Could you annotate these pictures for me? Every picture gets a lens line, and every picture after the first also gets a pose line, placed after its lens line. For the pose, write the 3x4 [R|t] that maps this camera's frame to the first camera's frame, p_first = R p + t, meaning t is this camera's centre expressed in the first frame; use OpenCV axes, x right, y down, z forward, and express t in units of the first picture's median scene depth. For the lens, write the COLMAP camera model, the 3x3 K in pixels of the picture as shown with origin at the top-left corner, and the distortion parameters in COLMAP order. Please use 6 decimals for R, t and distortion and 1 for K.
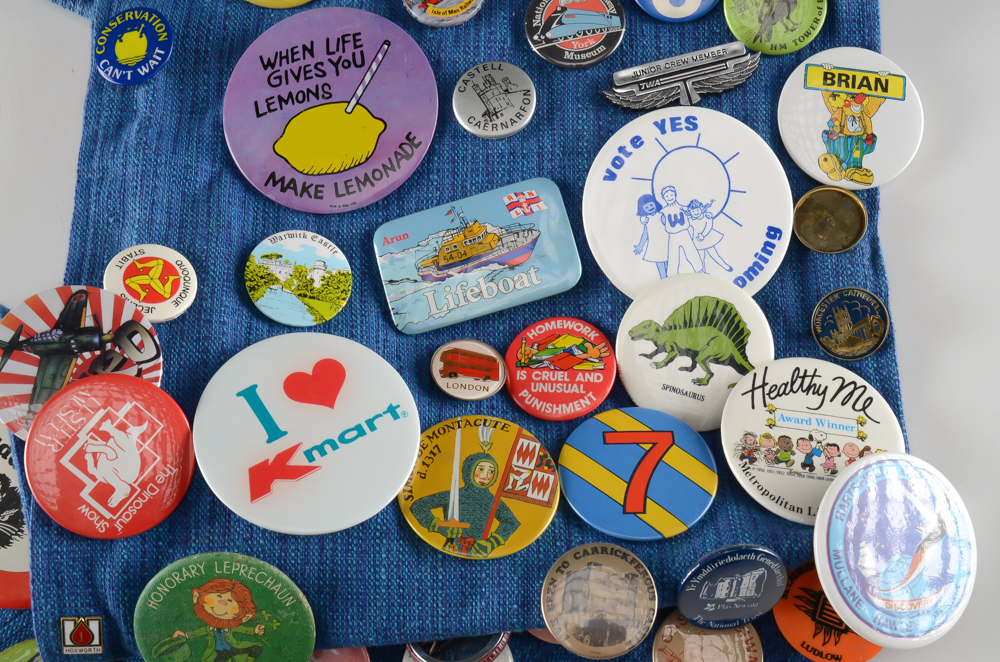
lens RADIAL K [[1556.8, 0, 500.0], [0, 1556.8, 331.0], [0, 0, 1]] dist [0.022950, 0.058725]
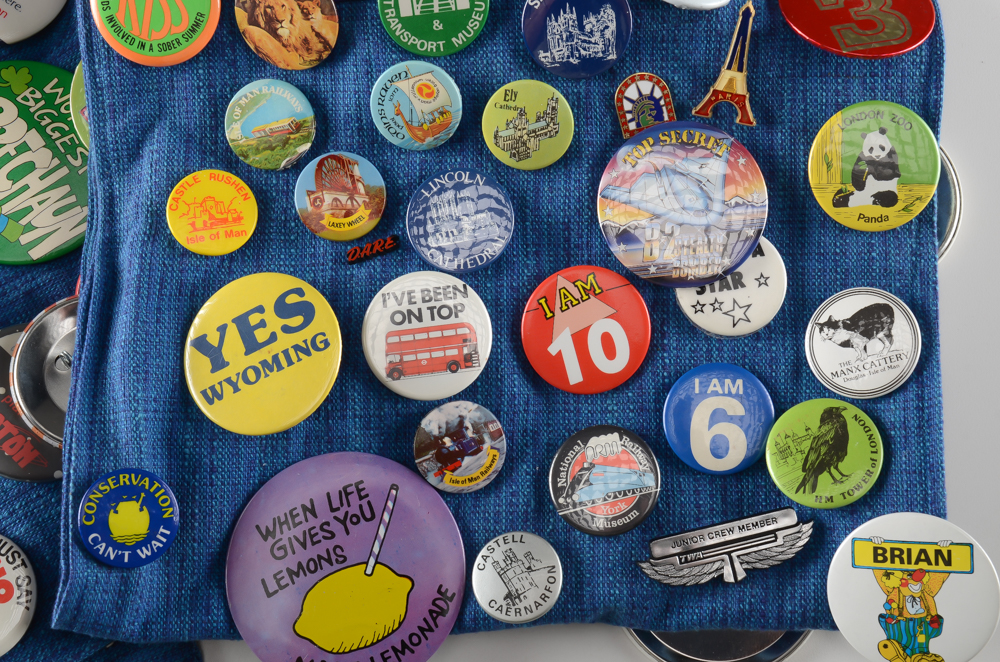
lens RADIAL K [[1083.4, 0, 540.8], [0, 1083.4, 330.4], [0, 0, 1]] dist [0.017679, 0.023860]
pose [[0.999993, 0.001202, 0.003545, 0.008004], [0.000527, 0.892443, -0.451160, 0.009596], [-0.003706, 0.451159, 0.892436, 0.370739]]
